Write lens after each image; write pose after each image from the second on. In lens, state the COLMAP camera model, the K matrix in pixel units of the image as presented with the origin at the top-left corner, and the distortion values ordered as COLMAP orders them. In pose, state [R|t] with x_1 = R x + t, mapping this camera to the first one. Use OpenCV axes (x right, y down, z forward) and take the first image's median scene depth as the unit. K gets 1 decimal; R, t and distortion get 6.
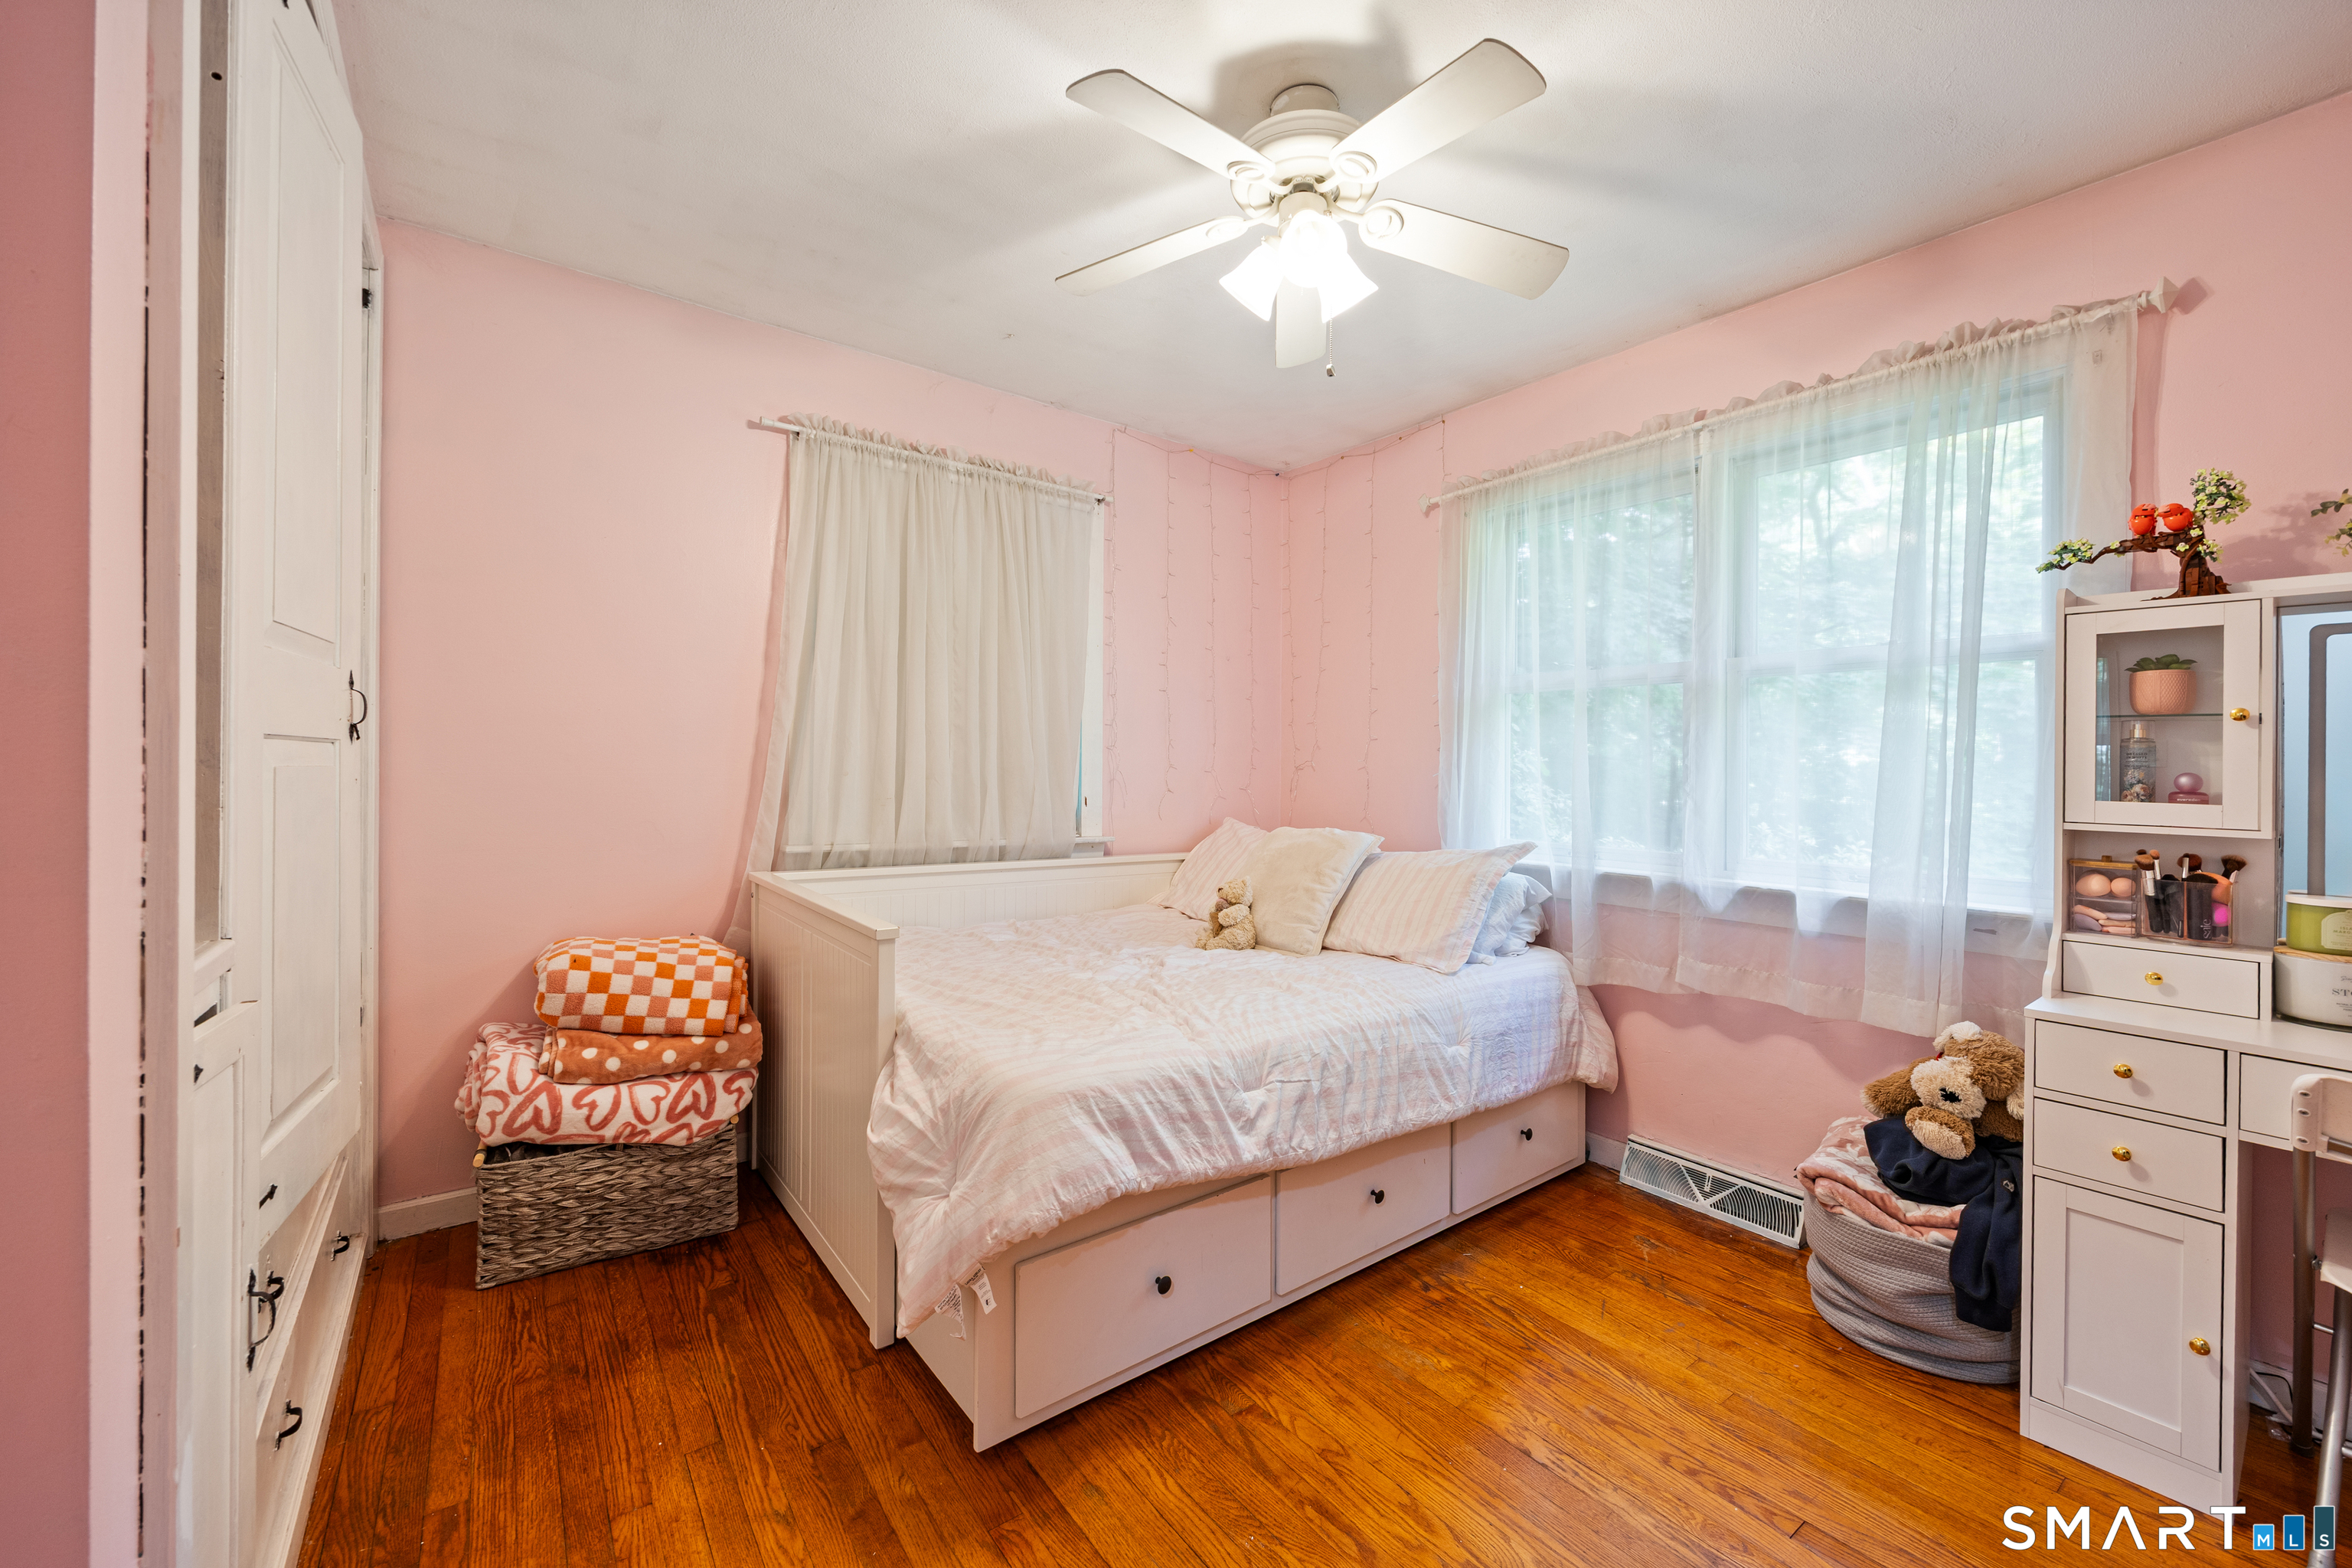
lens RADIAL K [[931.3, 0, 1177.2], [0, 931.3, 767.9], [0, 0, 1]] dist [0.004206, 0.000826]
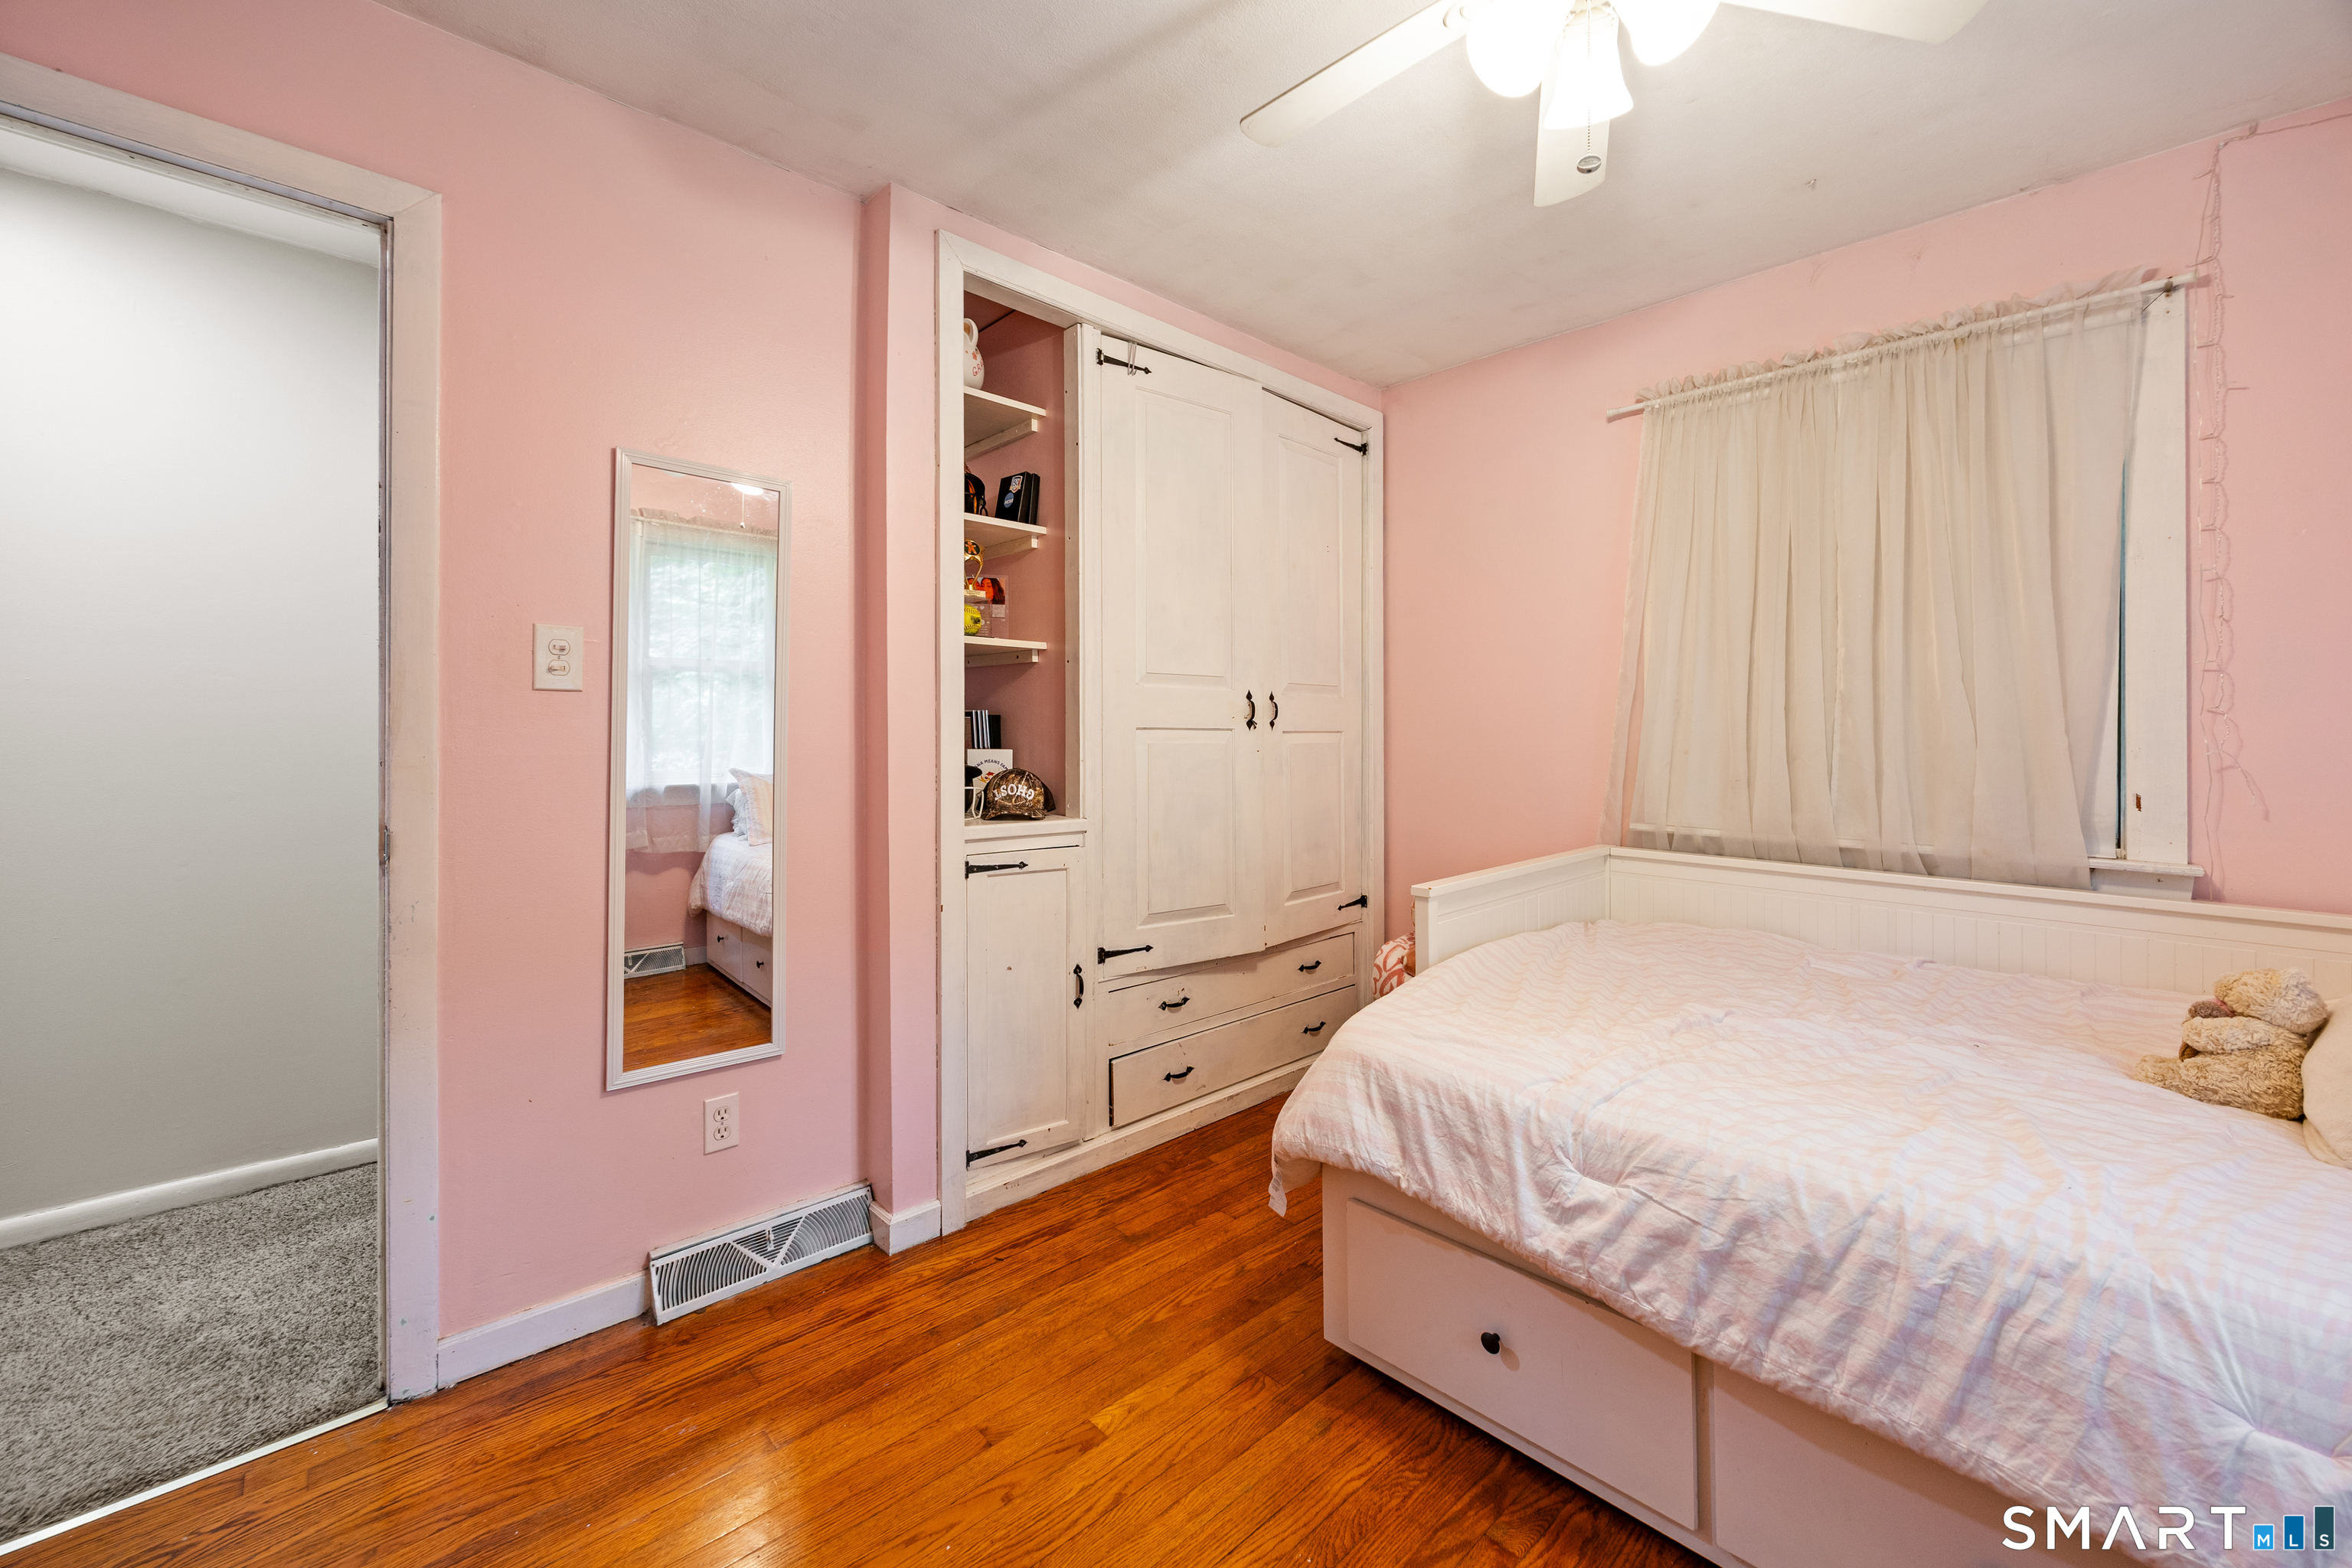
lens RADIAL K [[931.3, 0, 1197.7], [0, 931.3, 747.0], [0, 0, 1]] dist [0.004206, 0.000826]
pose [[0.129752, -0.000348, -0.991546, 0.805328], [-0.002631, 0.999996, -0.000696, 0.004910], [0.991543, 0.002699, 0.129750, 0.616427]]
